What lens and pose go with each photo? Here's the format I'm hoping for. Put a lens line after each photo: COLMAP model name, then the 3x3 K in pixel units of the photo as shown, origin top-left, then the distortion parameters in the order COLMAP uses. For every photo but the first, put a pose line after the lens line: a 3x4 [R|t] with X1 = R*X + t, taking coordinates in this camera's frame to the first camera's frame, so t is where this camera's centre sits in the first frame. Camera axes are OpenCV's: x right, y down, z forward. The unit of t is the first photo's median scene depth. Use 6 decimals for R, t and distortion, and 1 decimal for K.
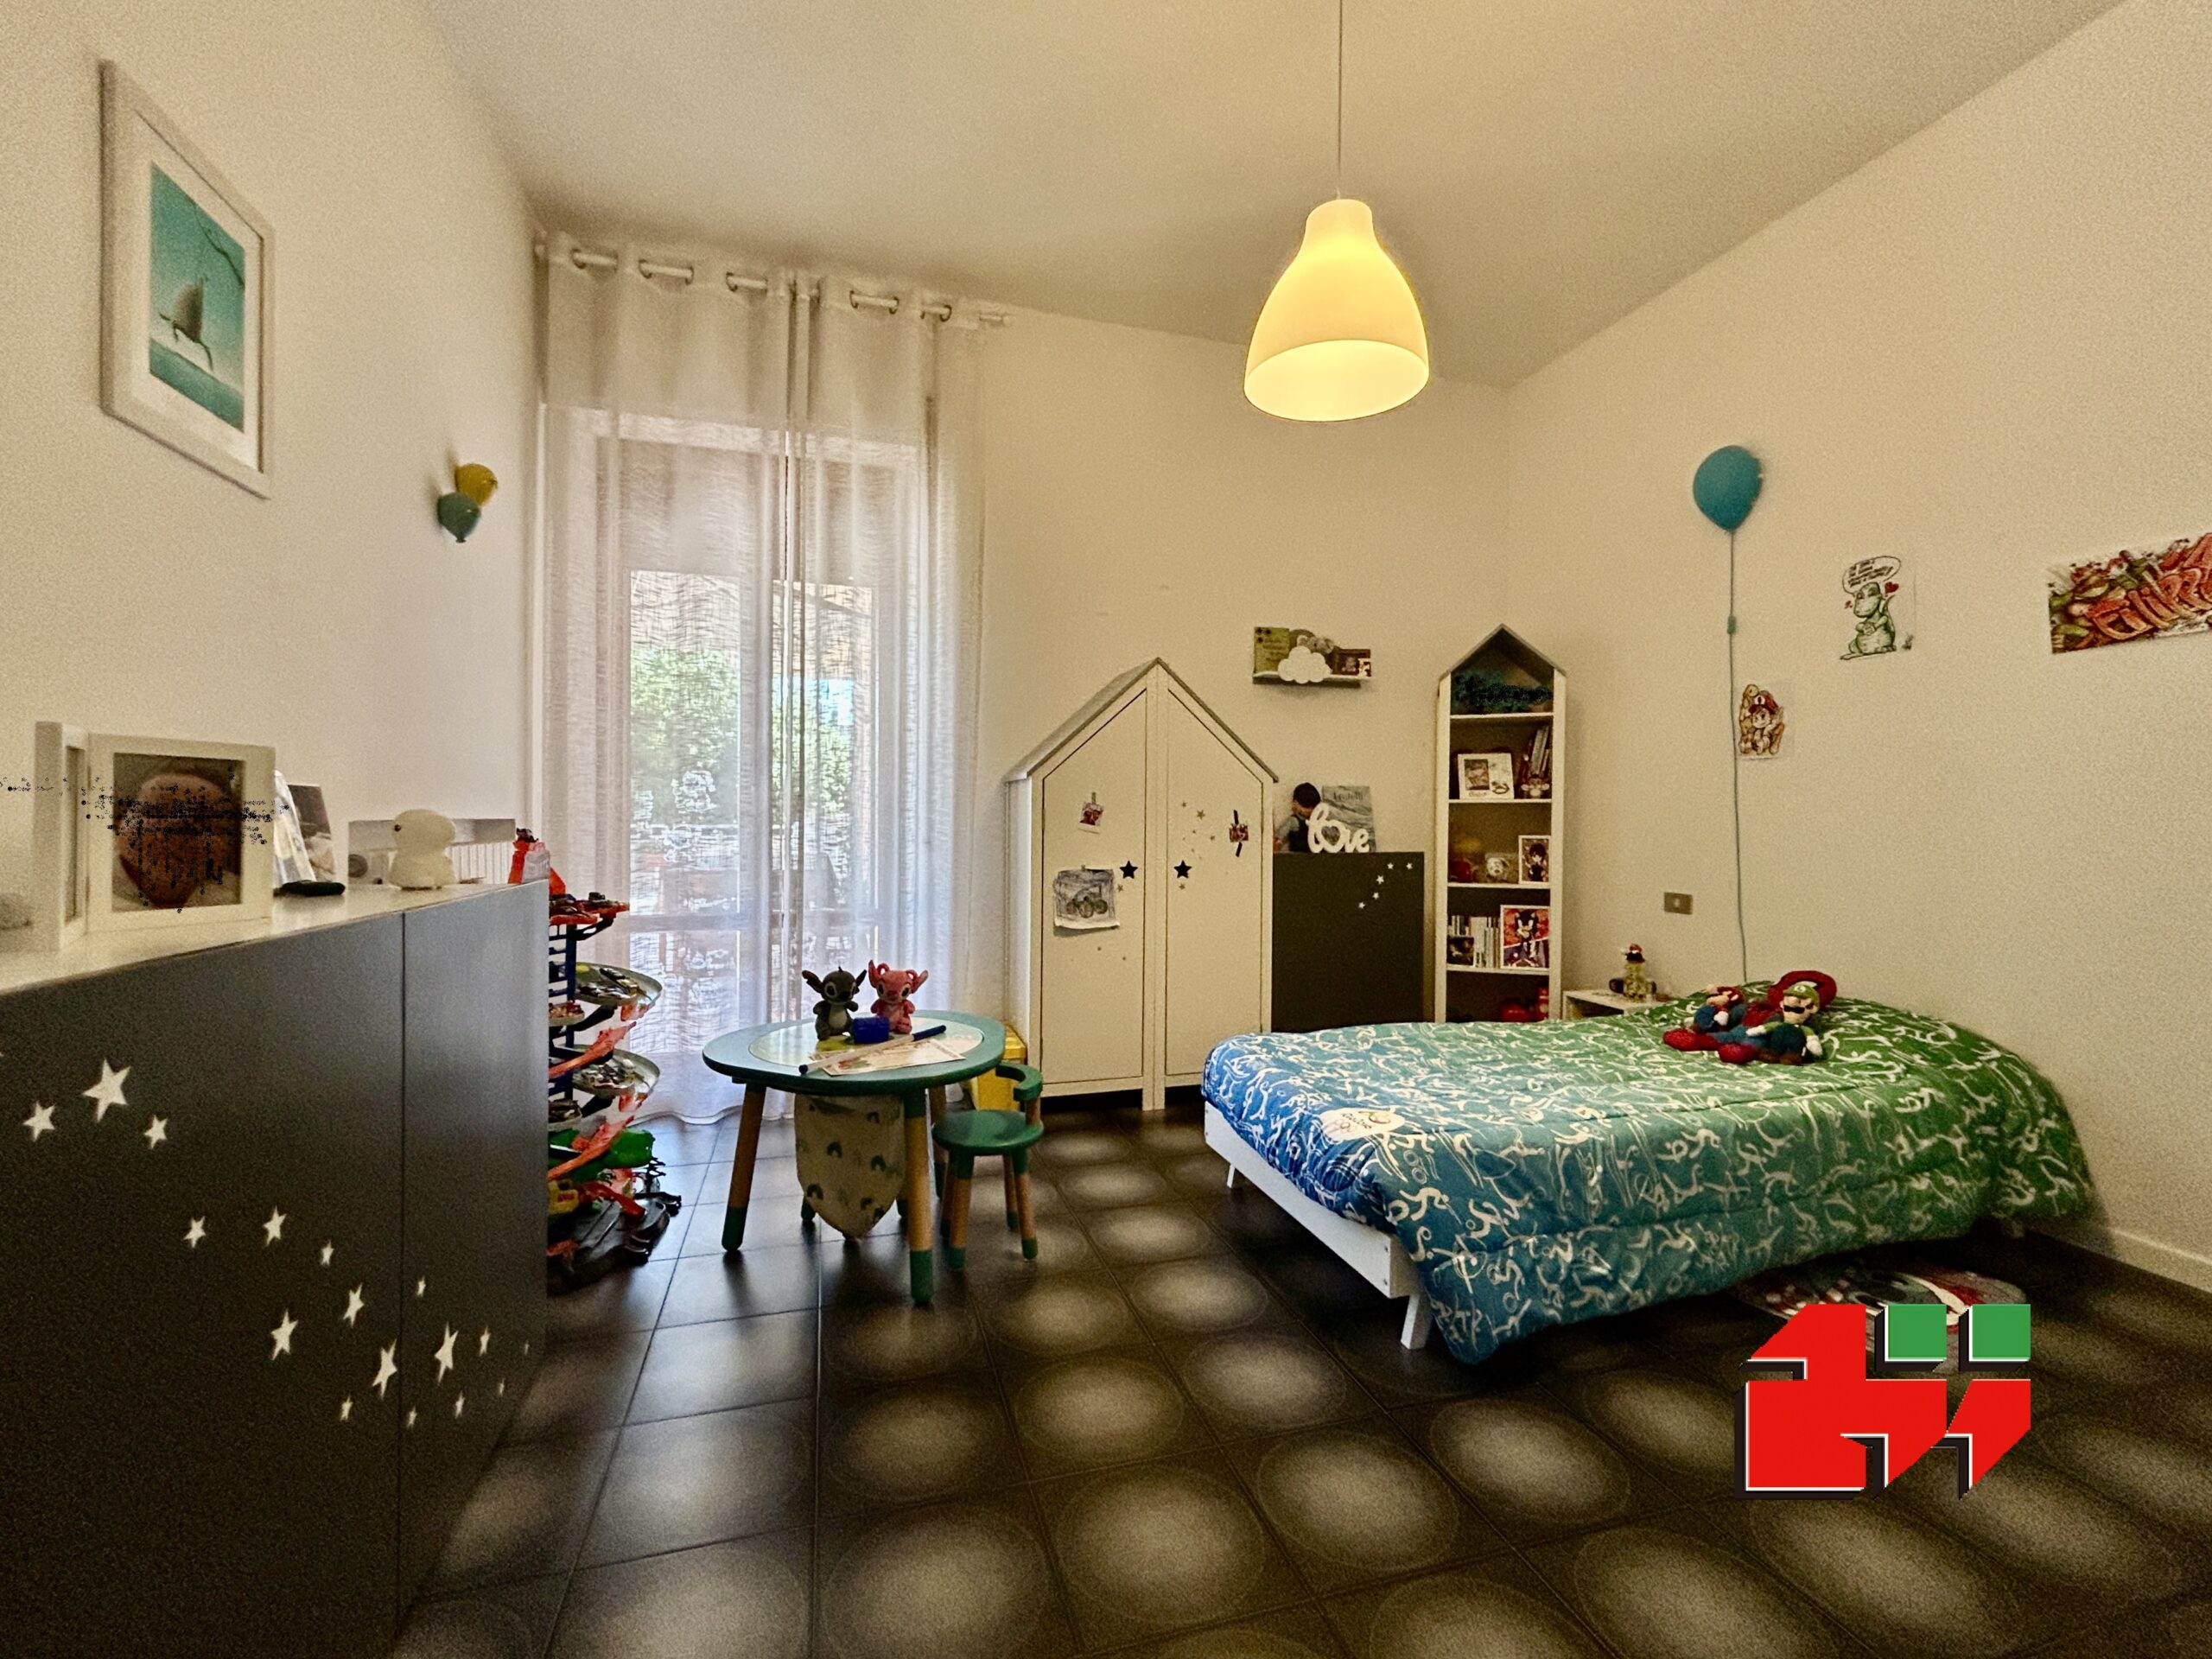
lens RADIAL K [[935.1, 0, 1105.8], [0, 935.1, 826.1], [0, 0, 1]] dist [-0.009688, 0.006317]
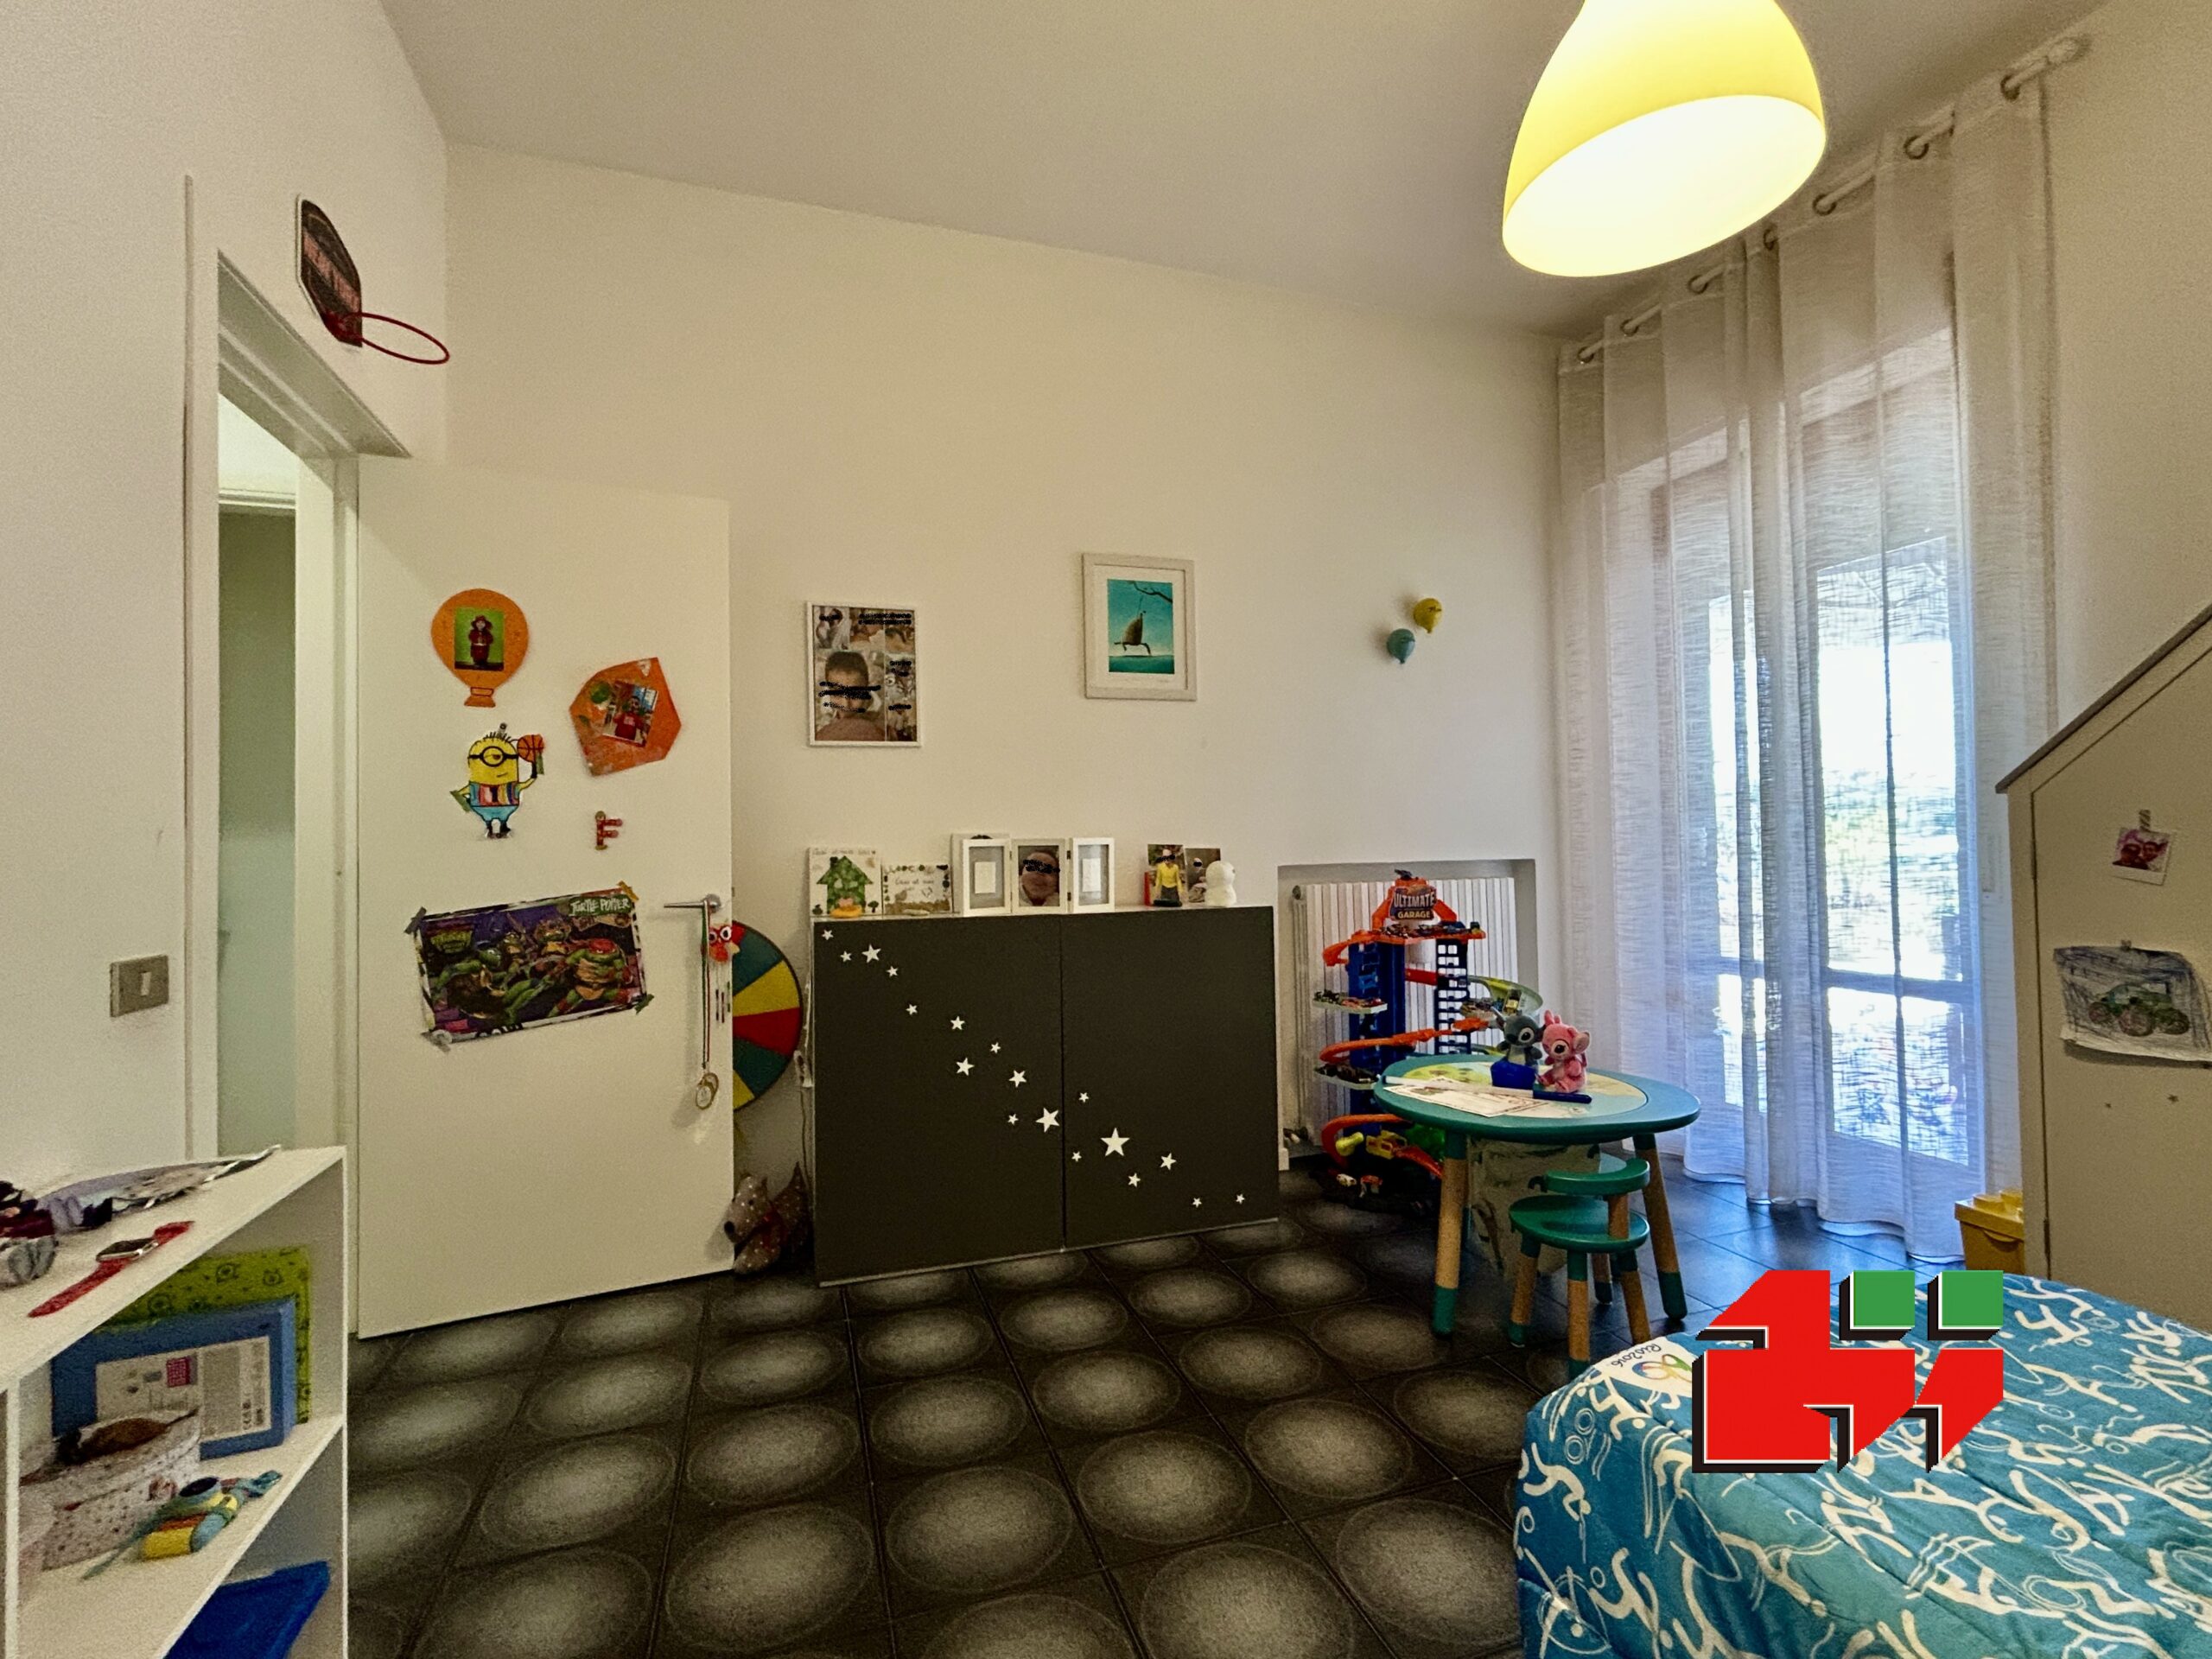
lens RADIAL K [[971.1, 0, 1100.5], [0, 971.1, 832.9], [0, 0, 1]] dist [-0.000977, 0.001701]
pose [[0.036274, -0.024748, -0.999035, 0.776534], [0.009430, 0.999657, -0.024421, -0.020978], [0.999297, -0.008535, 0.036495, 0.520513]]
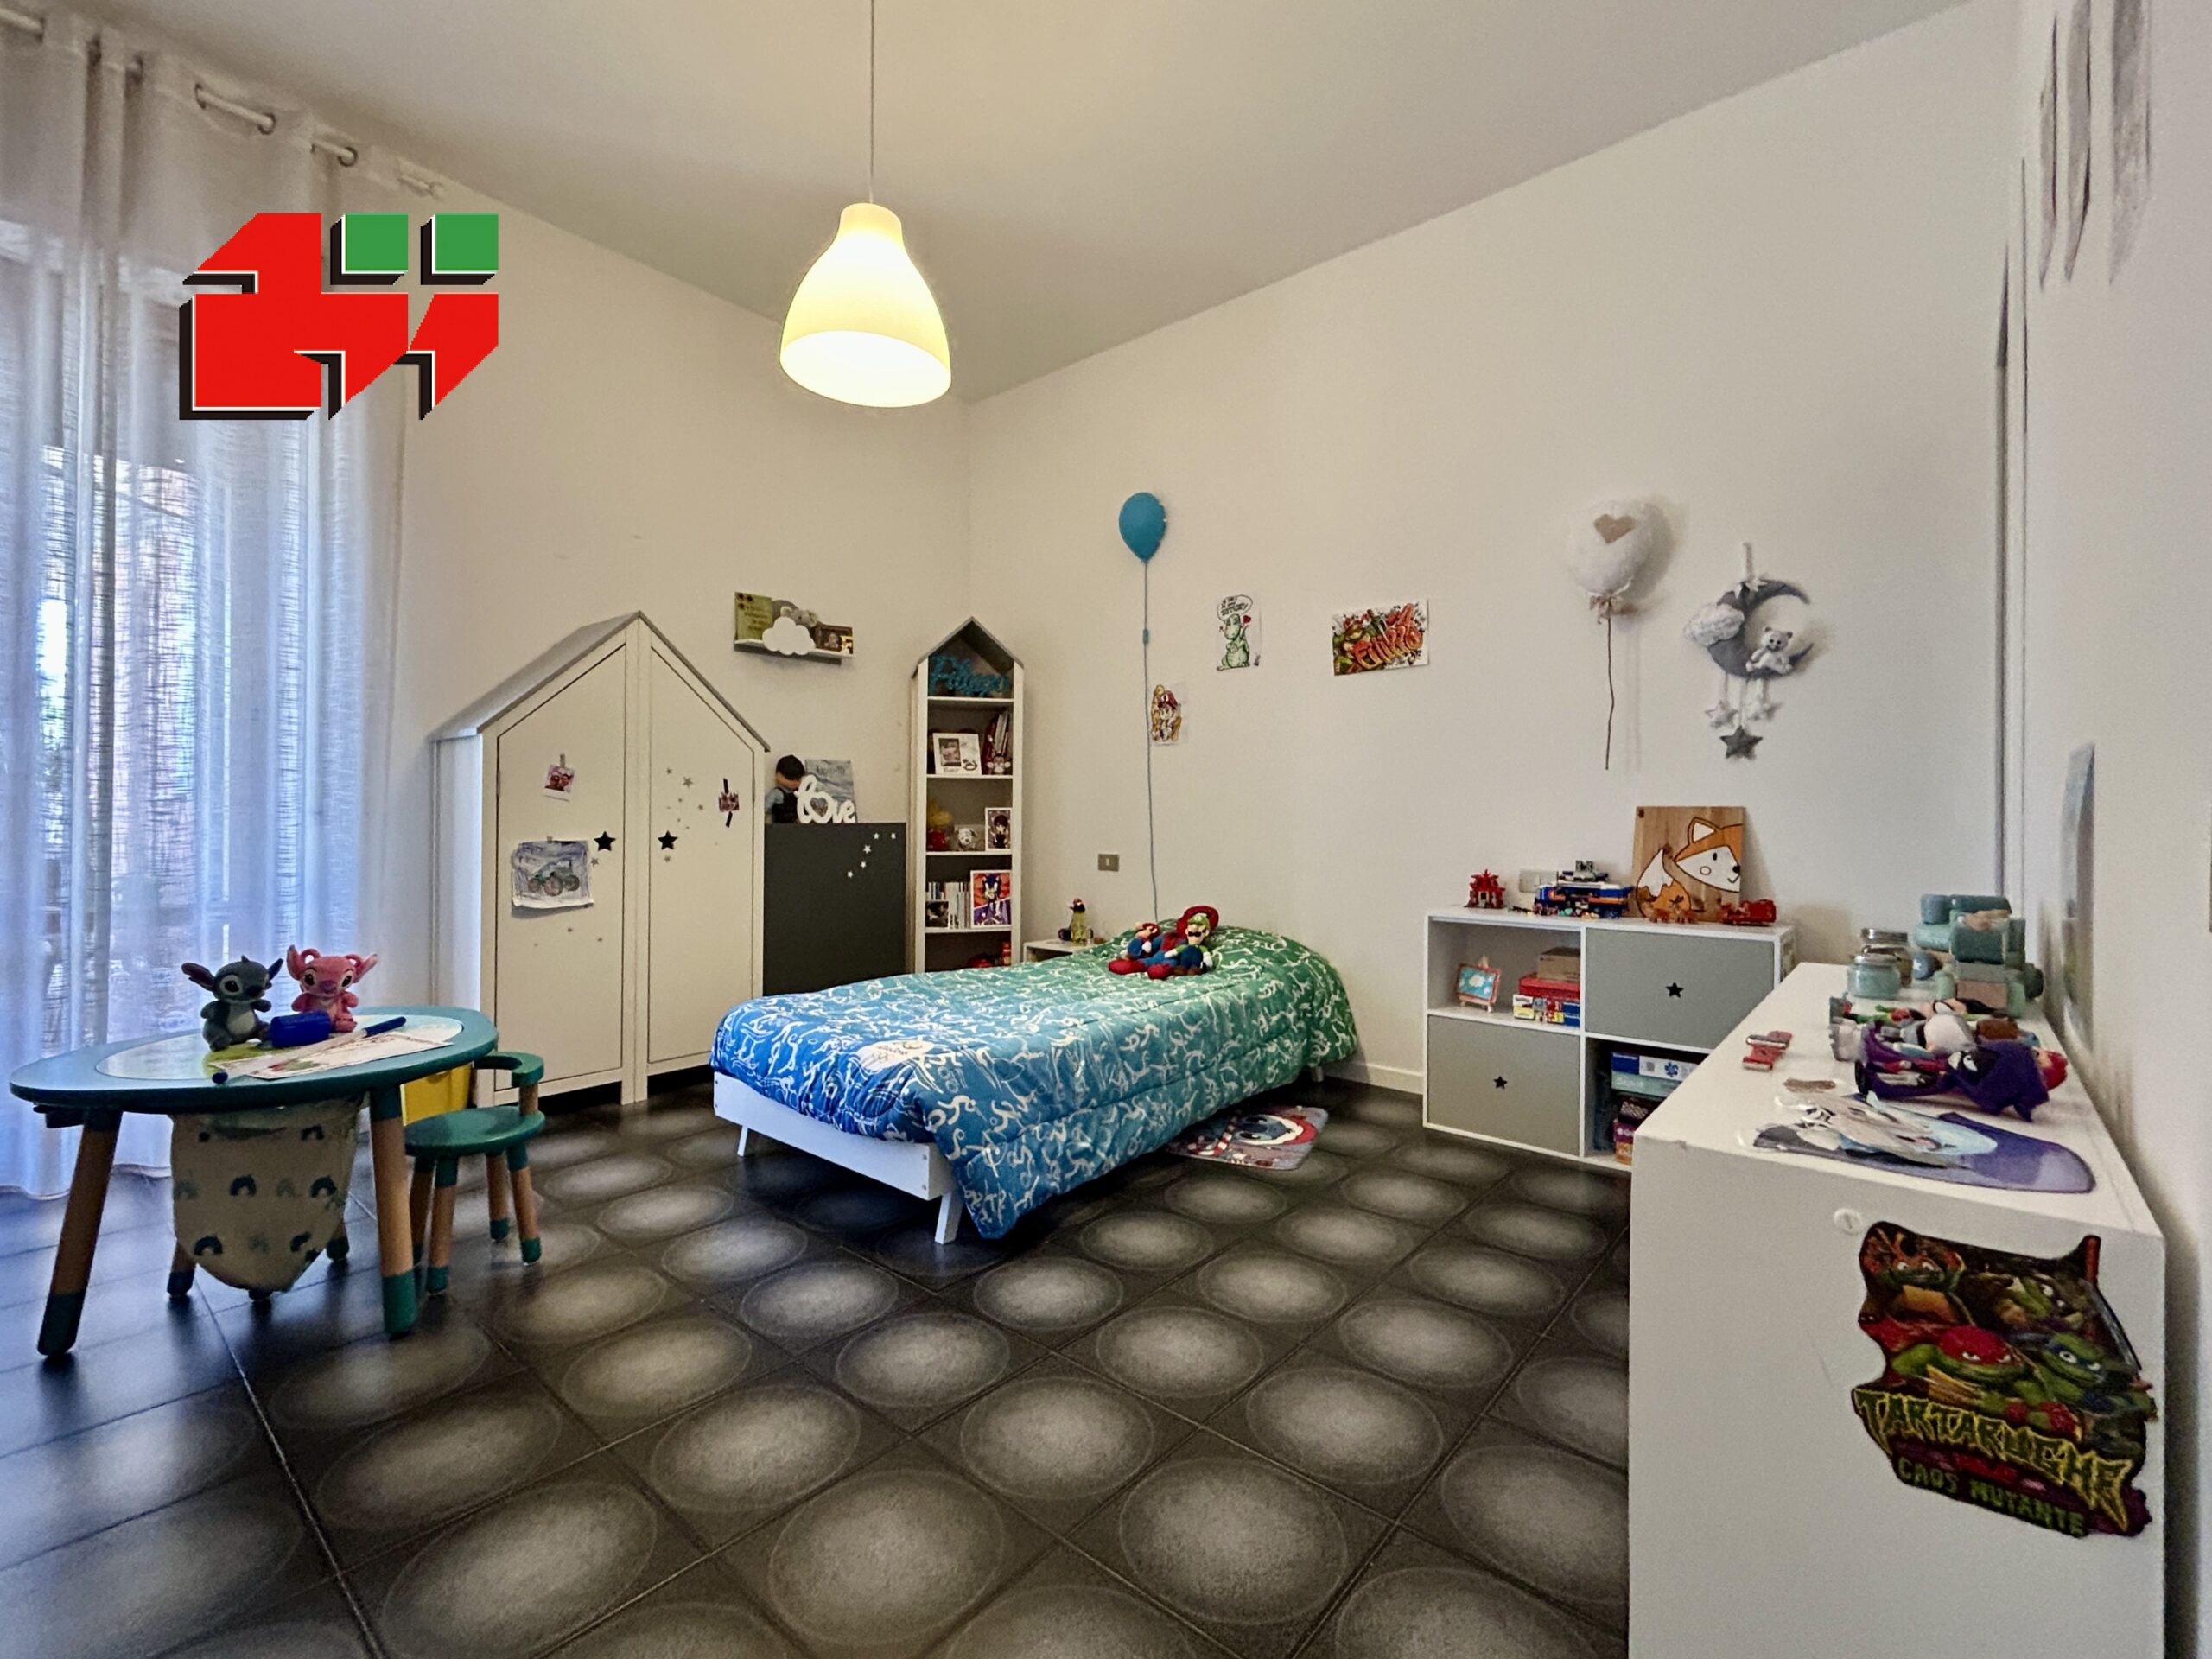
lens RADIAL K [[965.6, 0, 1090.5], [0, 965.6, 815.0], [0, 0, 1]] dist [-0.008622, 0.000694]
pose [[0.842265, -0.000922, 0.539064, -0.120946], [0.003523, 0.999987, -0.003794, 0.038626], [-0.539053, 0.005095, 0.842256, -0.062841]]
